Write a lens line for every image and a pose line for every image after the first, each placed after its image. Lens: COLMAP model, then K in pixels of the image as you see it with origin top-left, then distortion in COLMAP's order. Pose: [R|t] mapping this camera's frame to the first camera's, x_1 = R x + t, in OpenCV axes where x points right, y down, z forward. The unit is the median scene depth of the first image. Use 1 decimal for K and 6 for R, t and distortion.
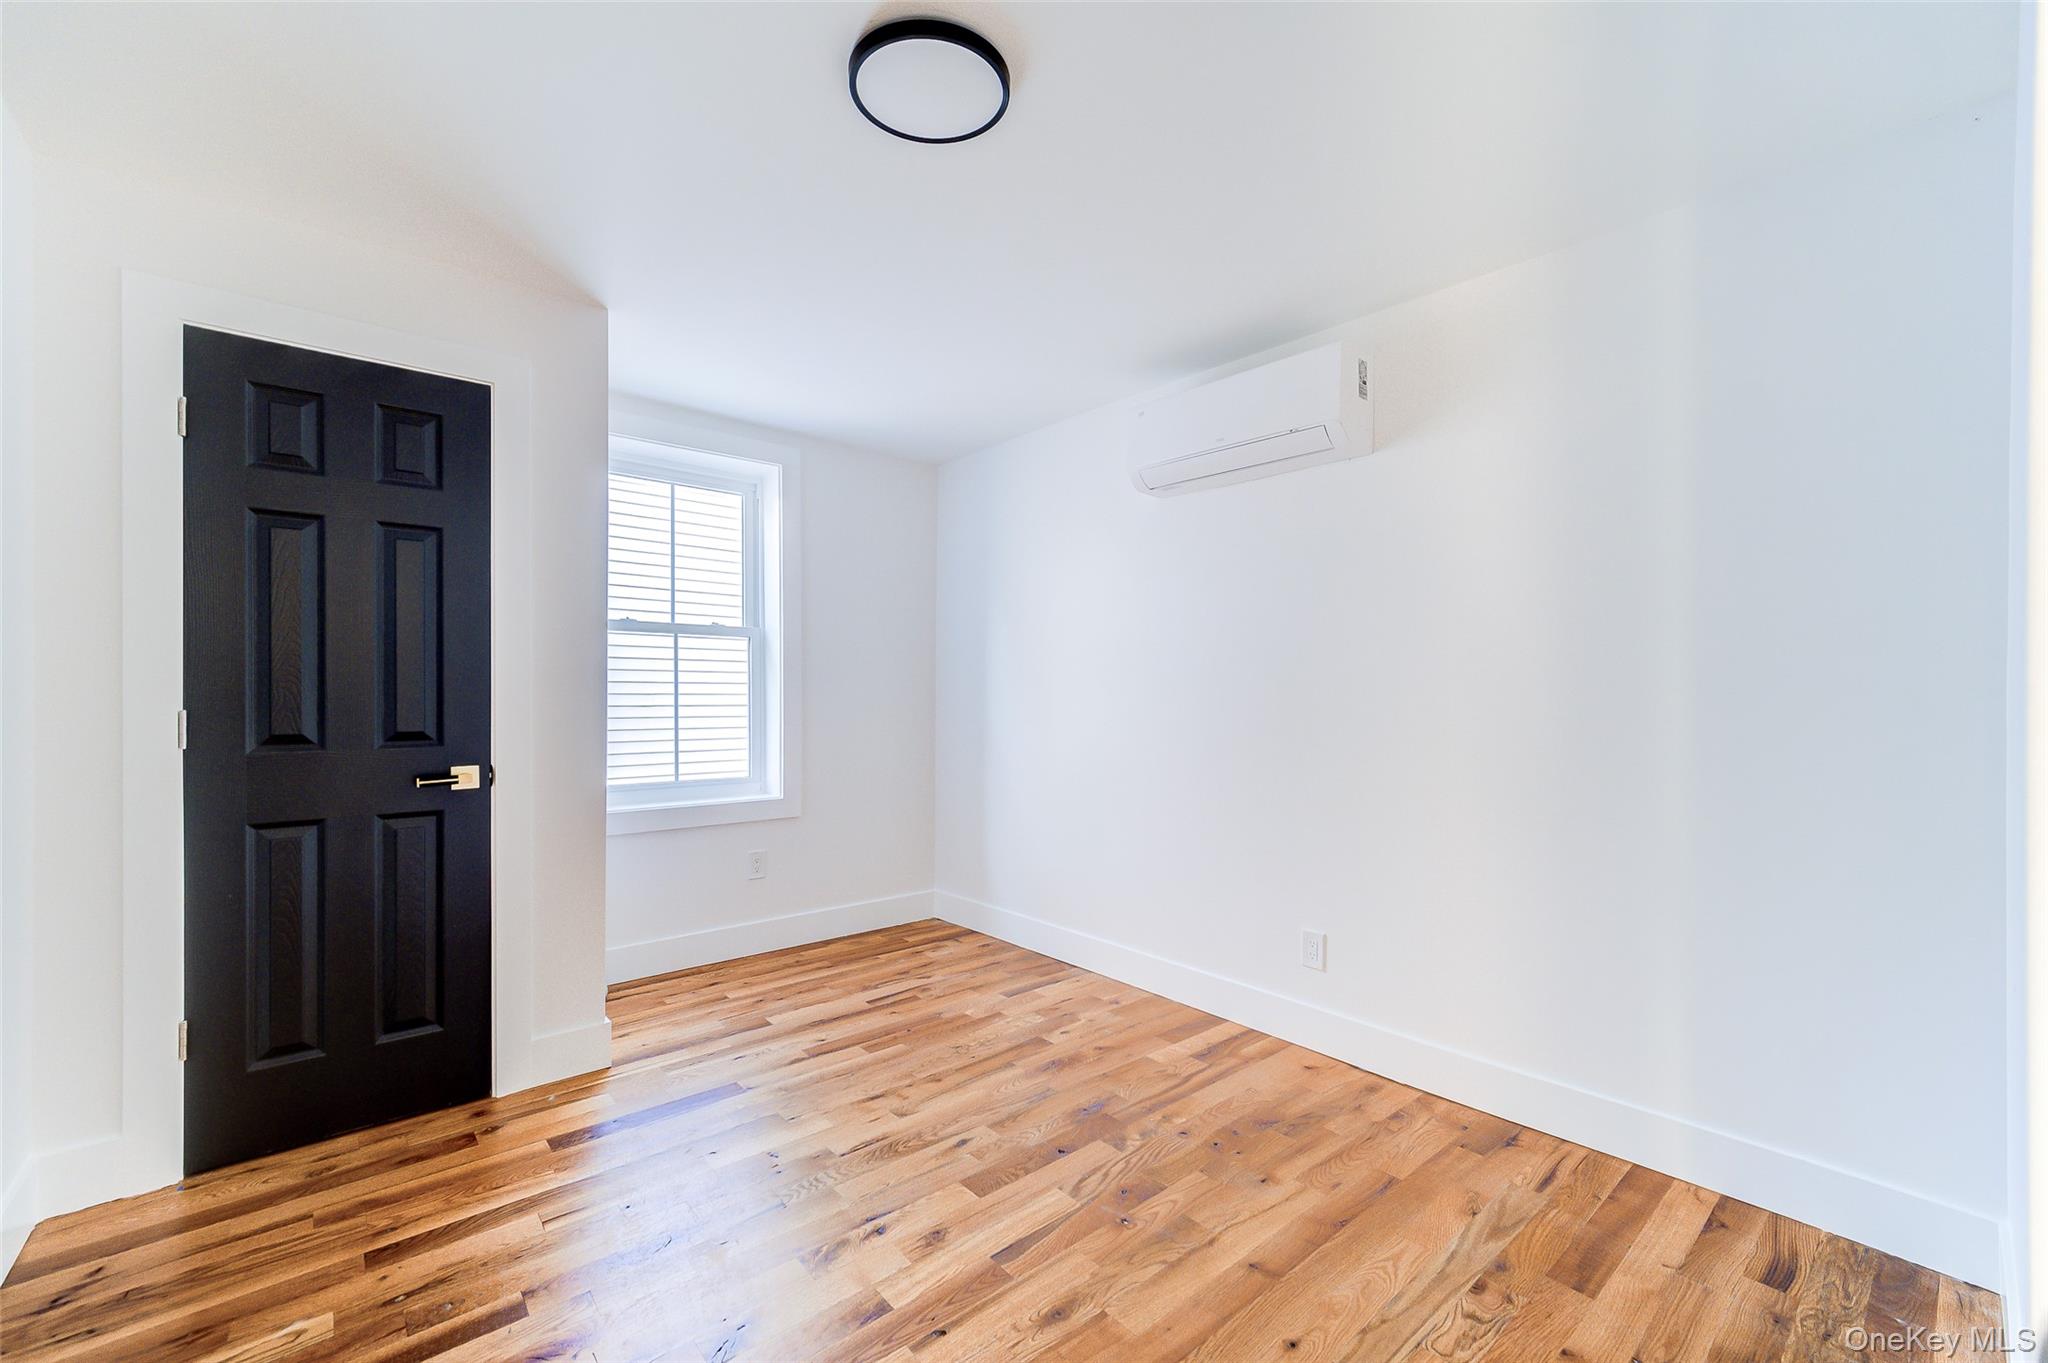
lens RADIAL K [[807.0, 0, 1016.8], [0, 807.0, 689.9], [0, 0, 1]] dist [0.001541, 0.000552]
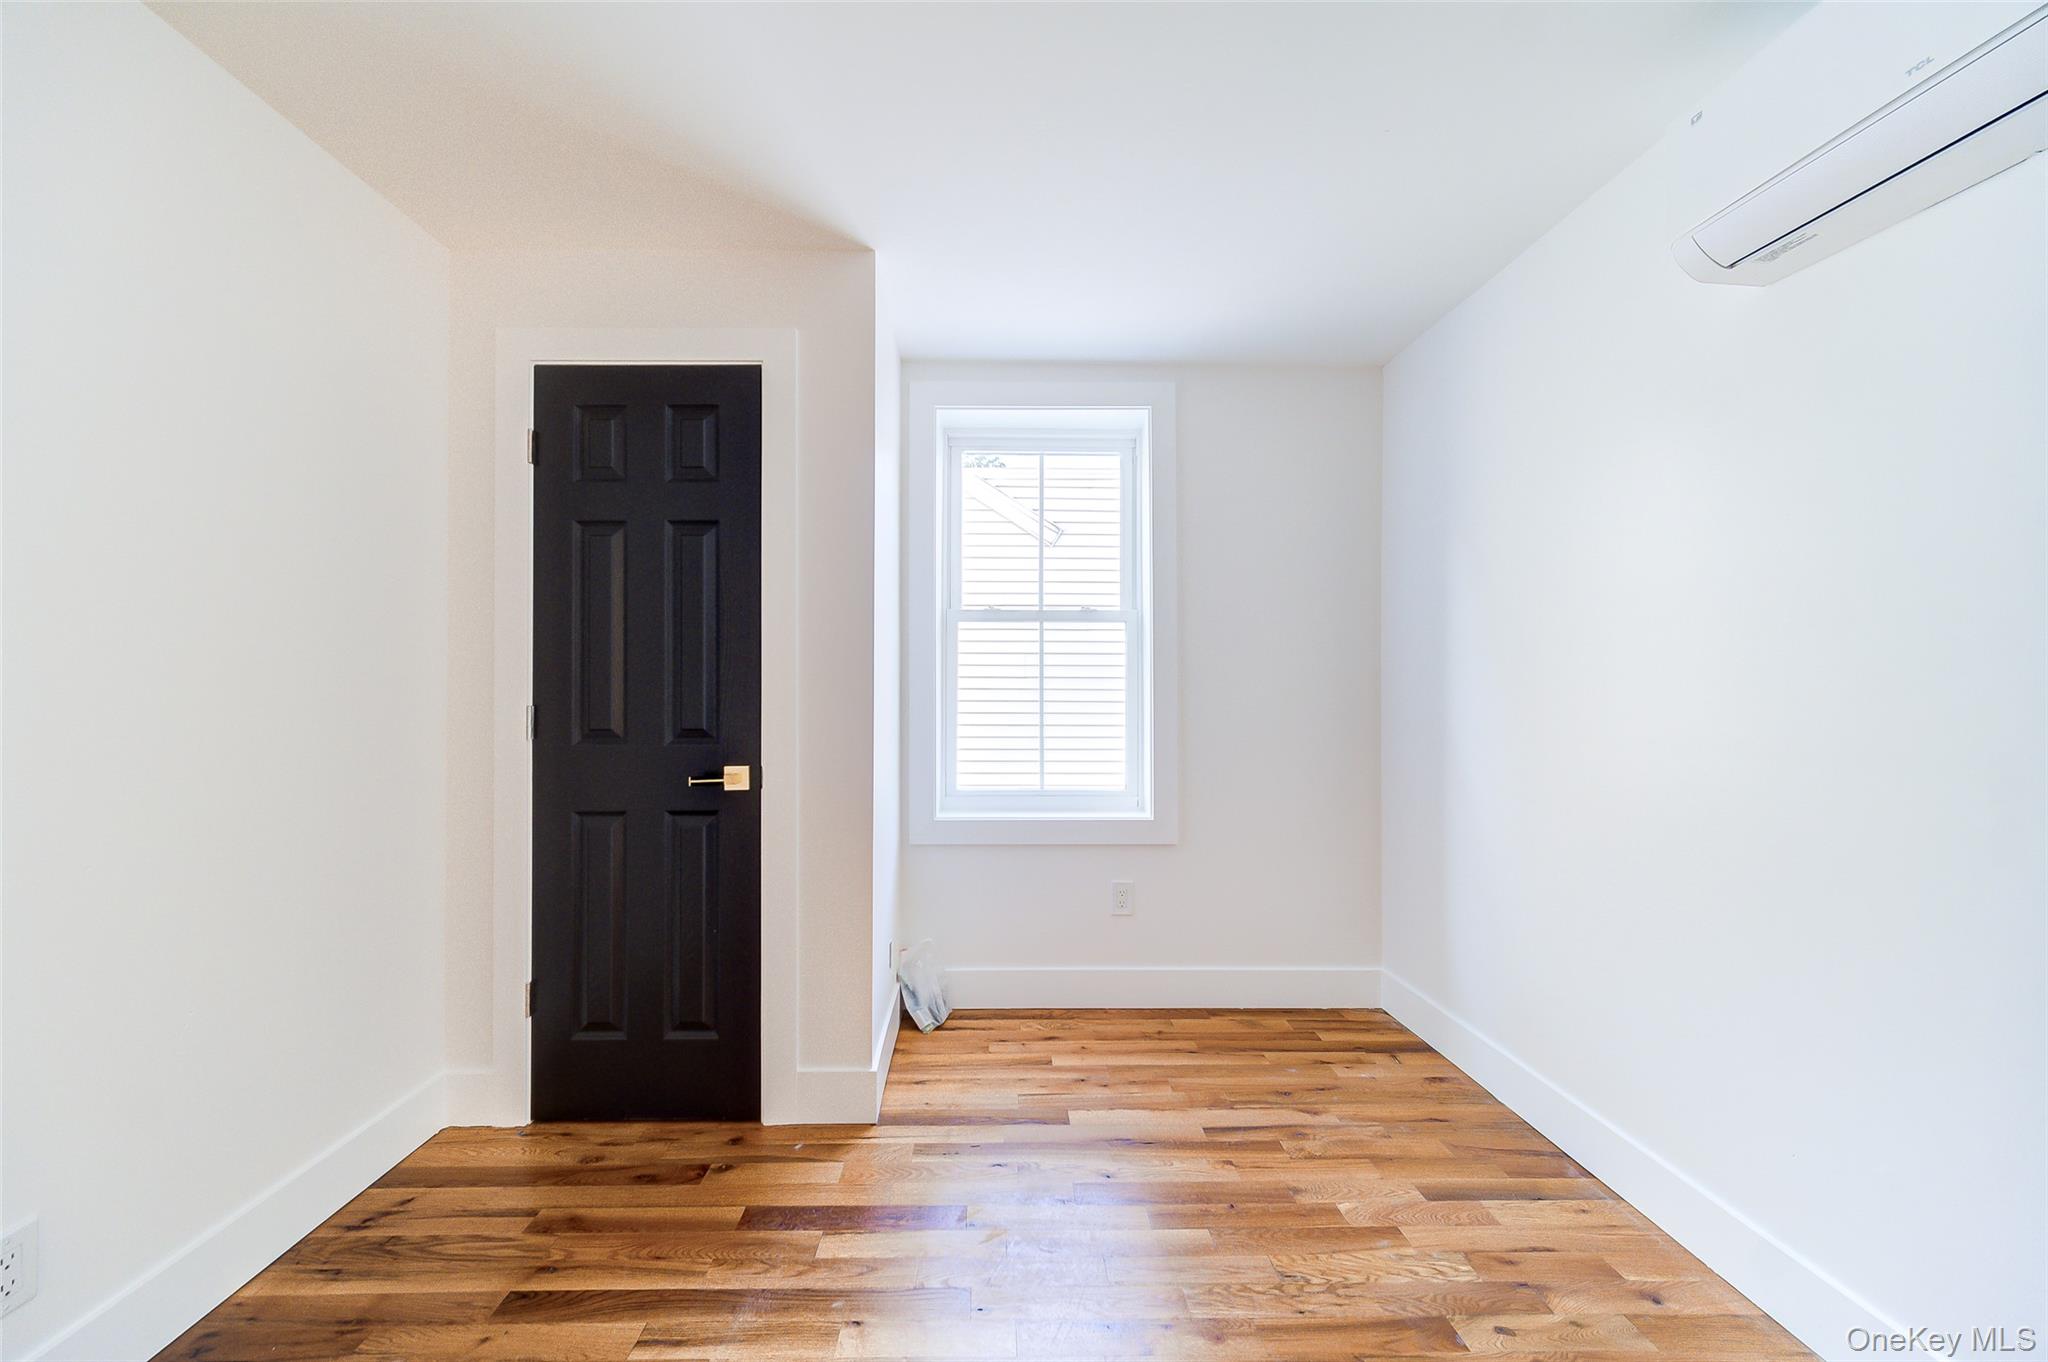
lens RADIAL K [[807.0, 0, 1025.1], [0, 807.0, 674.8], [0, 0, 1]] dist [0.001541, 0.000552]
pose [[0.779913, -0.012514, -0.625763, 0.159233], [0.005250, 0.999896, -0.013453, 0.000913], [0.625866, 0.007207, 0.779897, 0.410200]]
